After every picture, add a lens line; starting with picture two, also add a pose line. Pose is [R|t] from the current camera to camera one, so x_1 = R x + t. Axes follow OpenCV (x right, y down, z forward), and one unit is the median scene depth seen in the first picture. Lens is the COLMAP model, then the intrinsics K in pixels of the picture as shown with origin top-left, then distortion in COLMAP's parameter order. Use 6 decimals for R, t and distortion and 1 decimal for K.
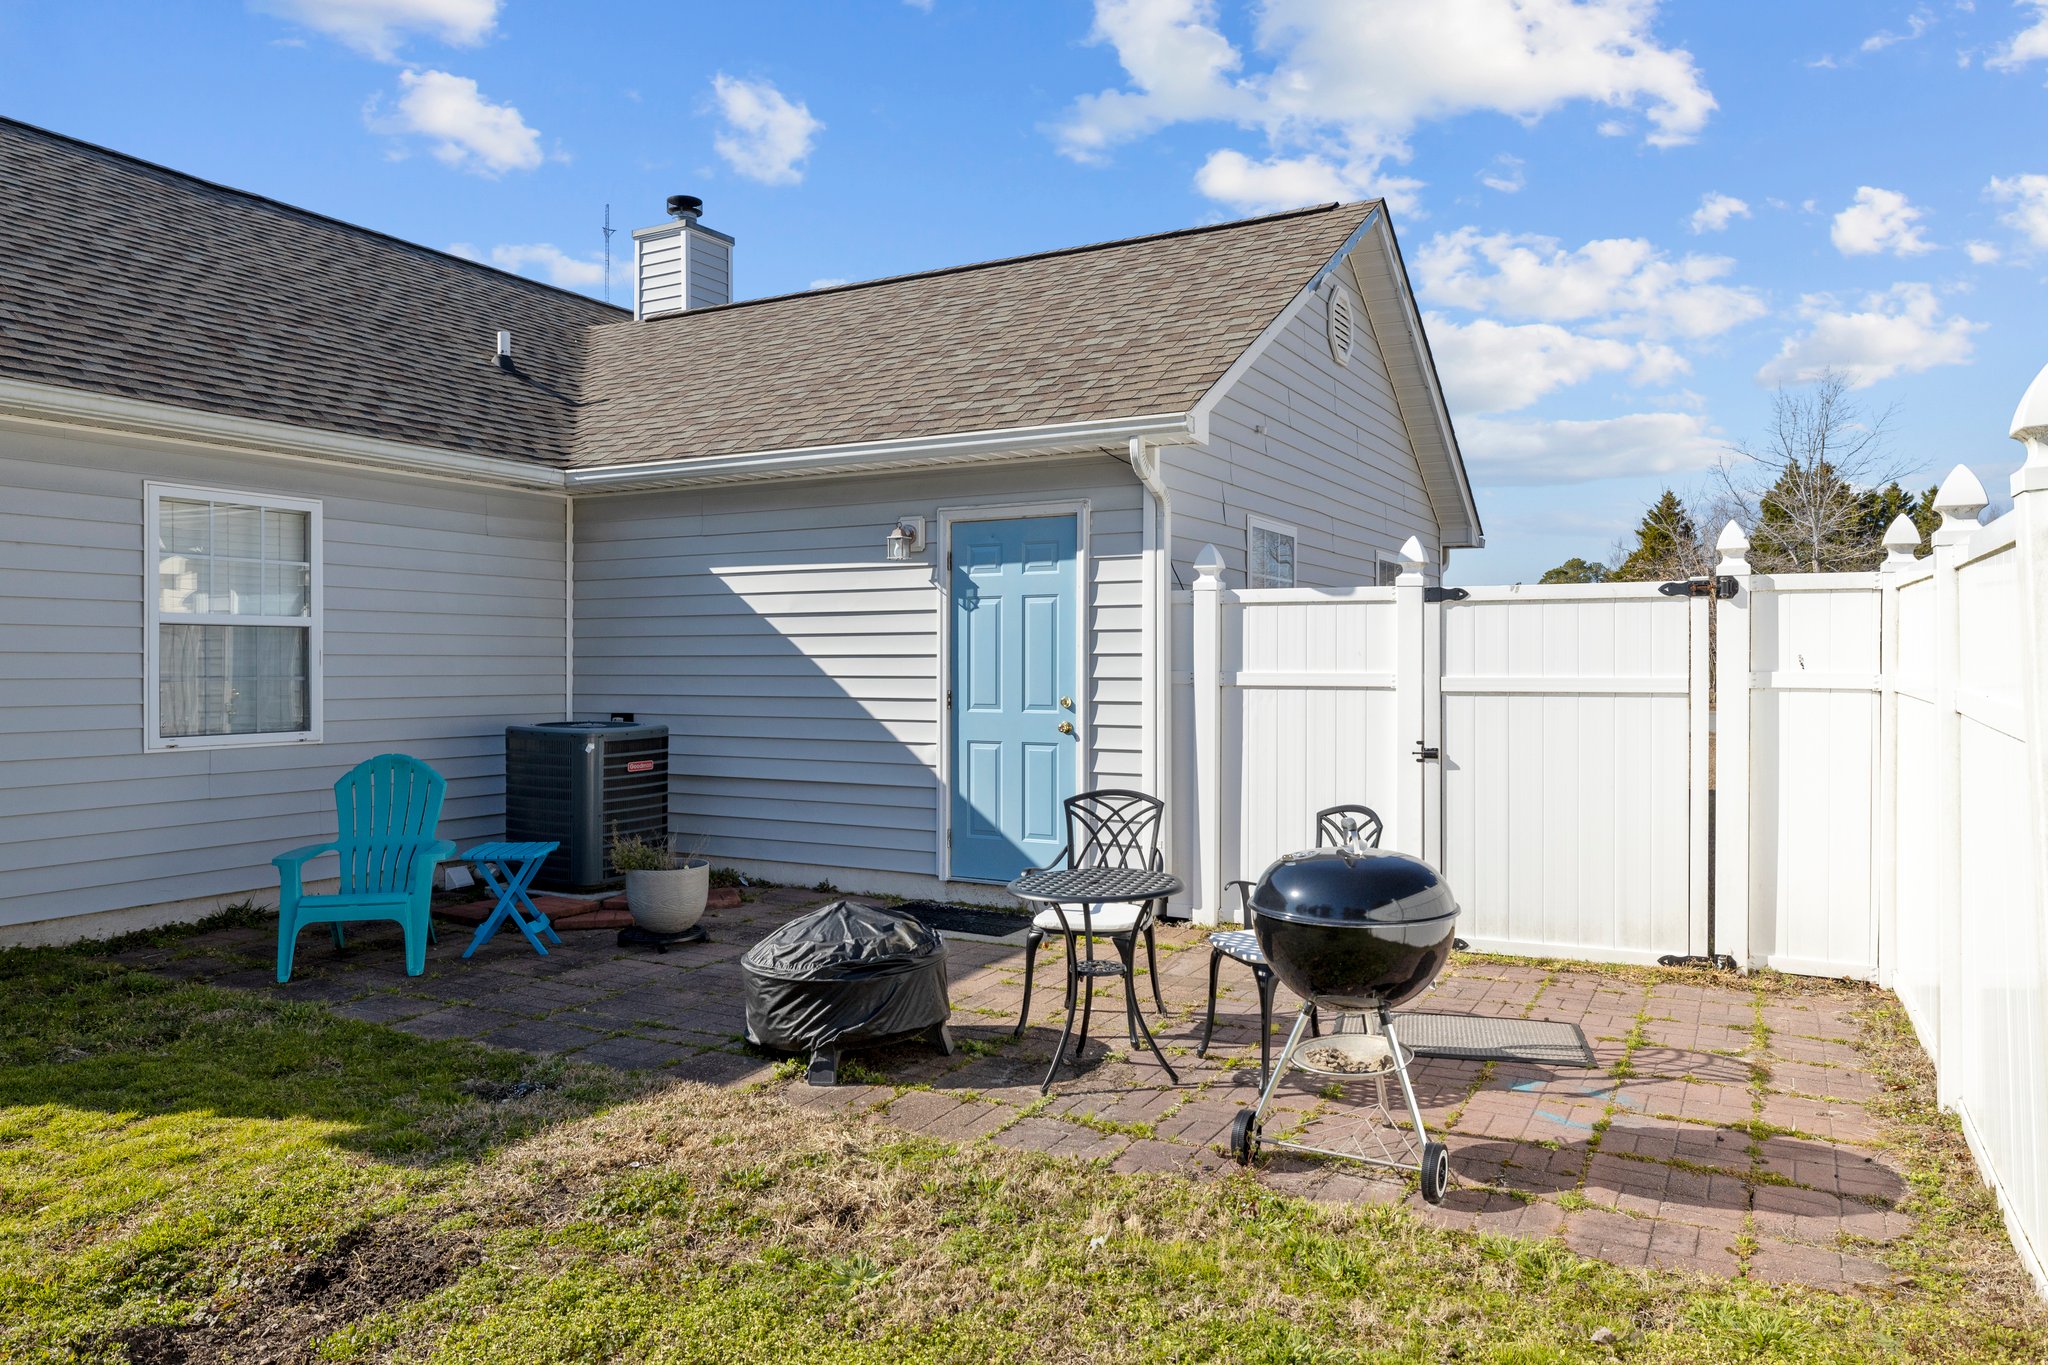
lens RADIAL K [[1382.5, 0, 1025.9], [0, 1382.5, 673.8], [0, 0, 1]] dist [-0.001083, 0.000725]
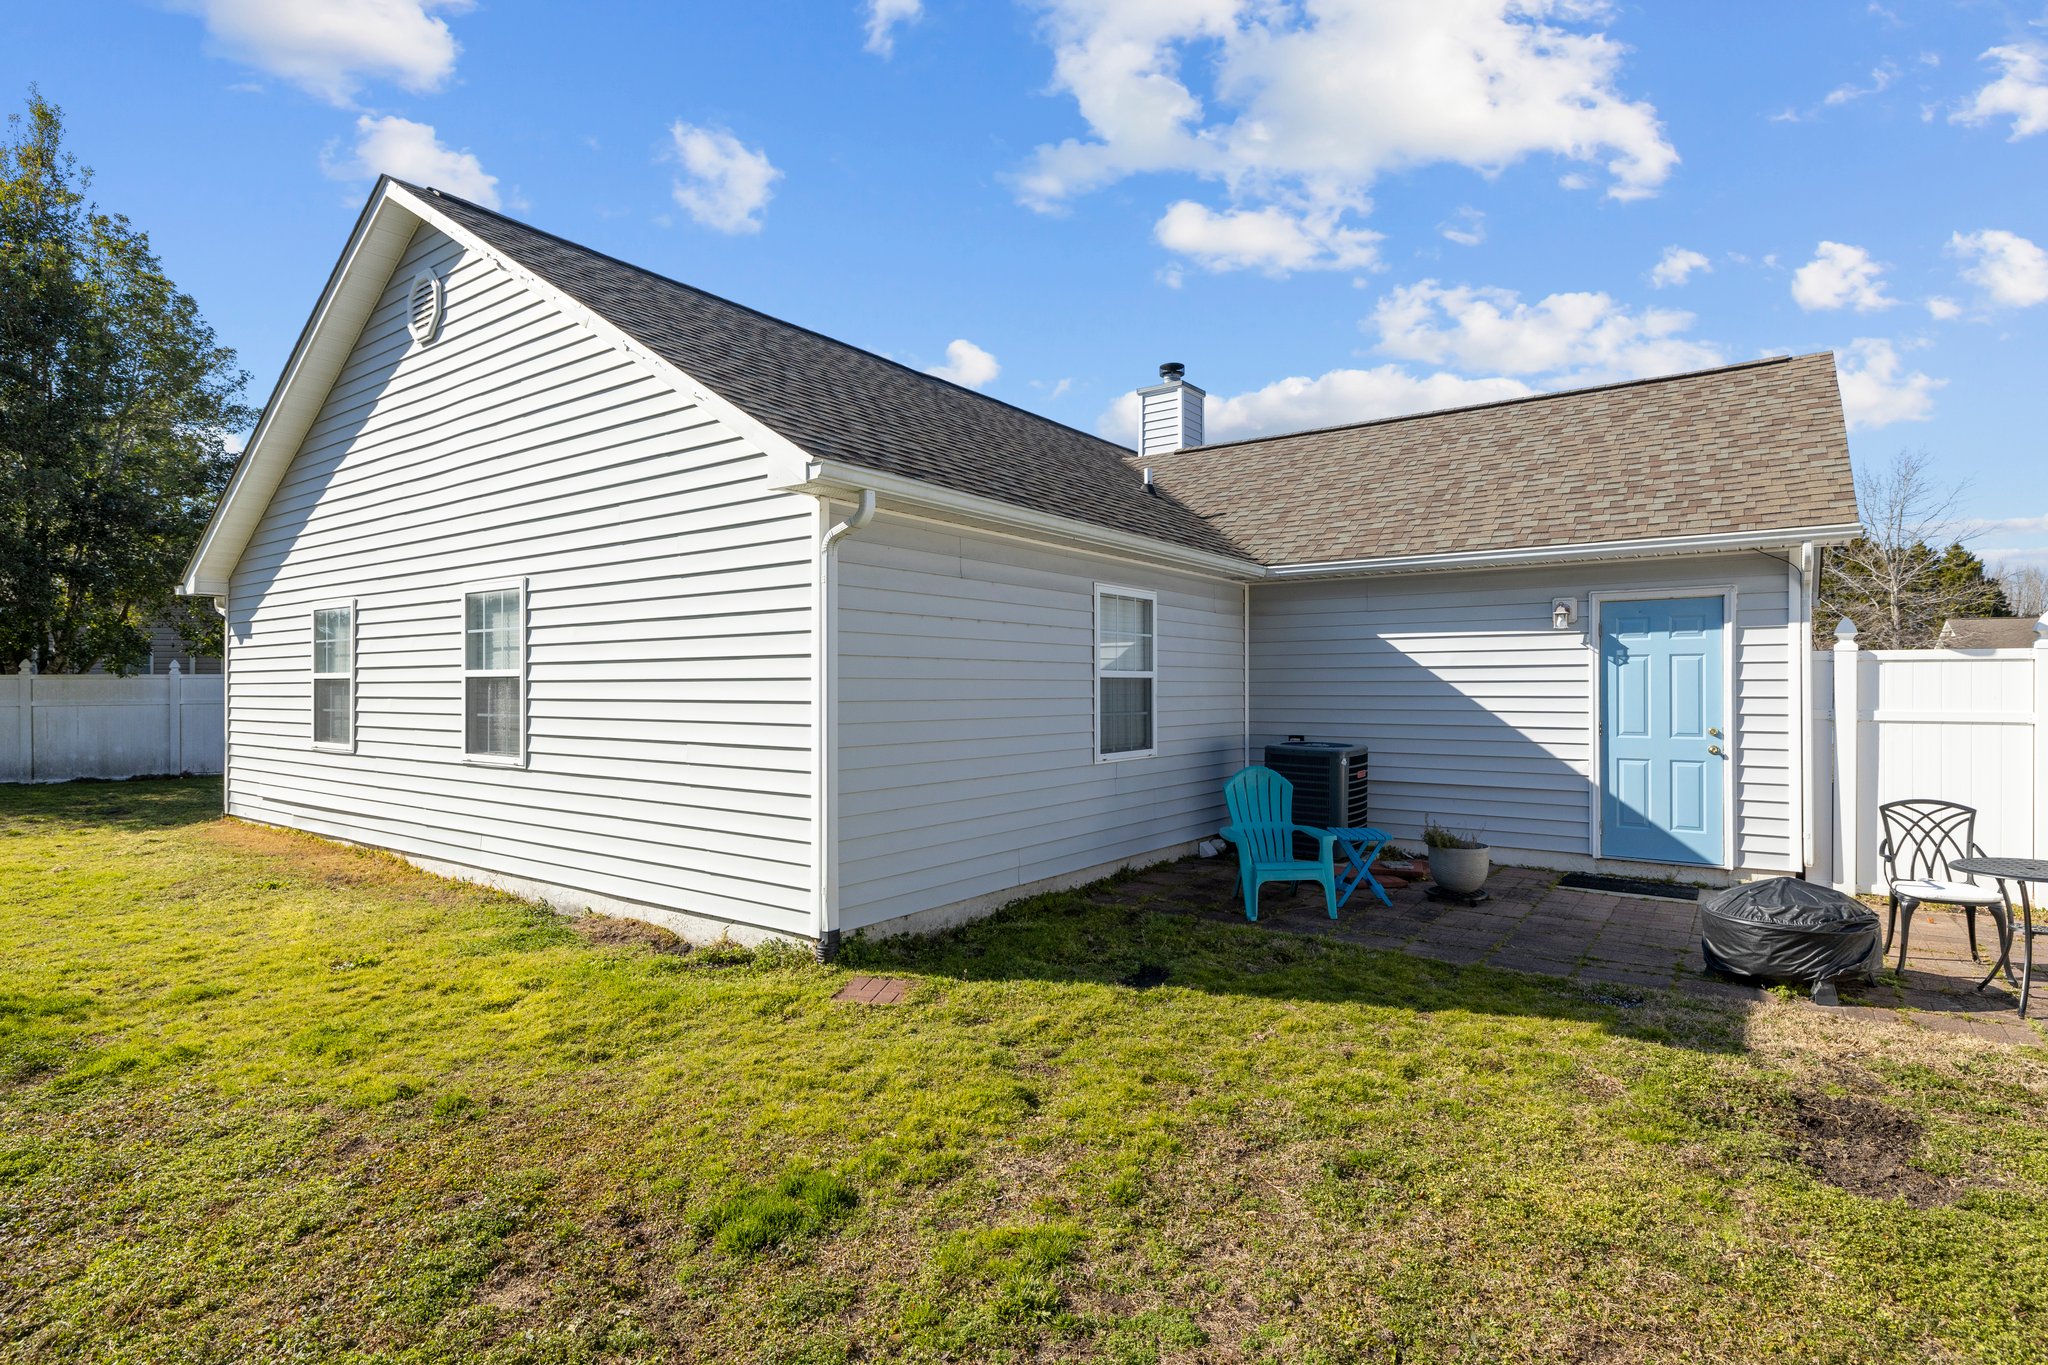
lens RADIAL K [[1026.6, 0, 1024.3], [0, 1026.6, 688.5], [0, 0, 1]] dist [-0.004163, 0.002140]
pose [[0.992165, -0.001850, -0.124920, -0.508158], [0.001152, 0.999983, -0.005662, -0.016871], [0.124928, 0.005474, 0.992151, -0.100852]]
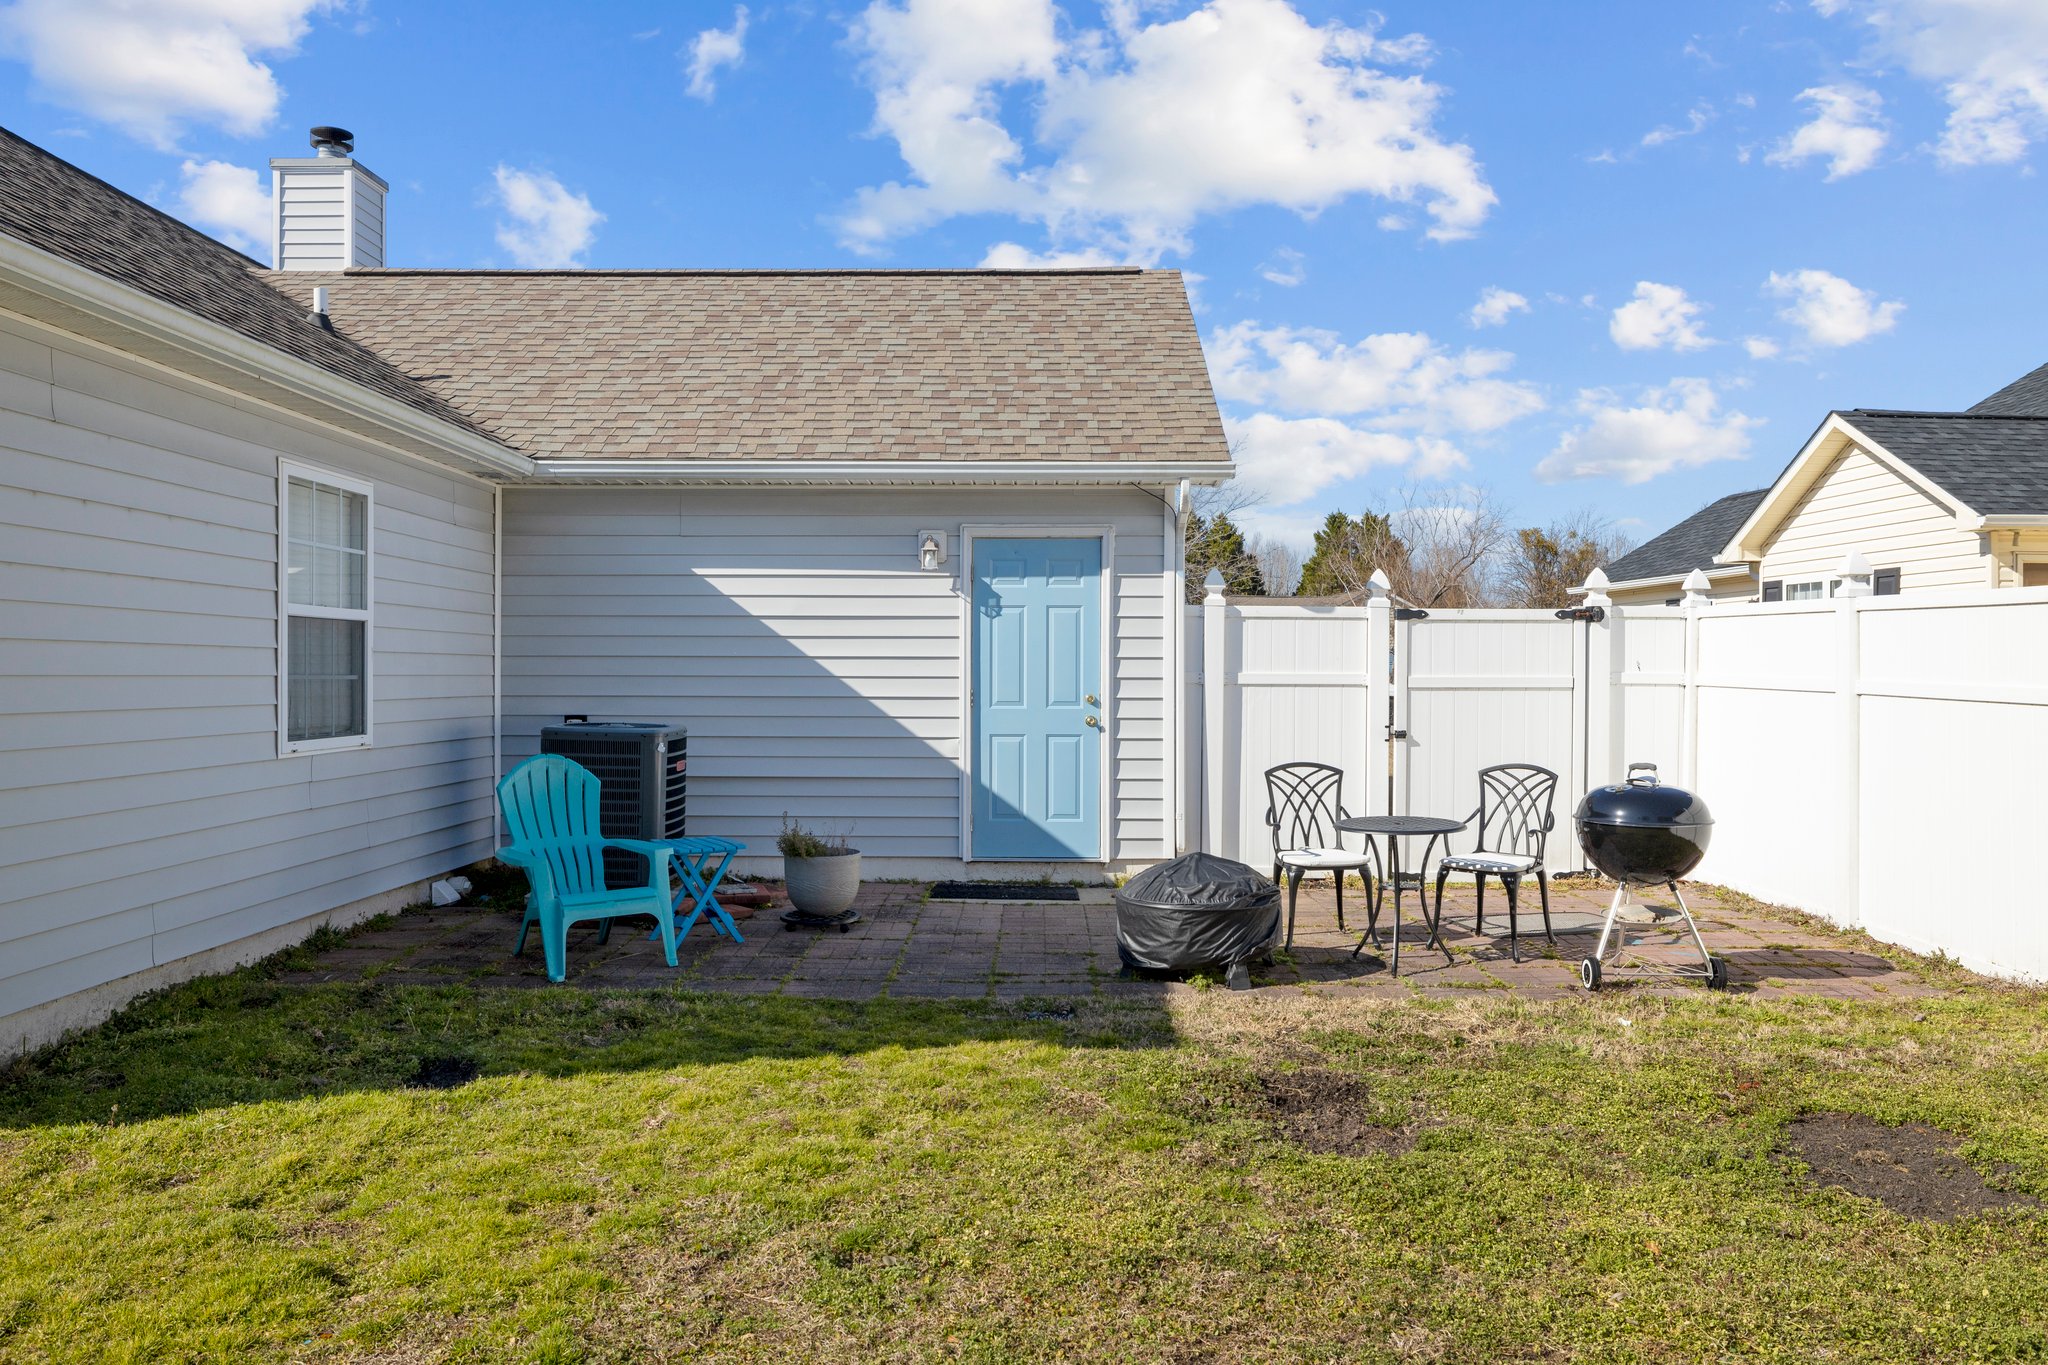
lens RADIAL K [[1521.7, 0, 1024.0], [0, 1521.7, 682.5], [0, 0, 1]] dist [-0.003527, 0.005521]
pose [[0.881778, -0.000374, 0.471665, -0.599302], [0.000246, 1.000000, 0.000332, 0.006219], [-0.471665, -0.000176, 0.881778, -0.094532]]
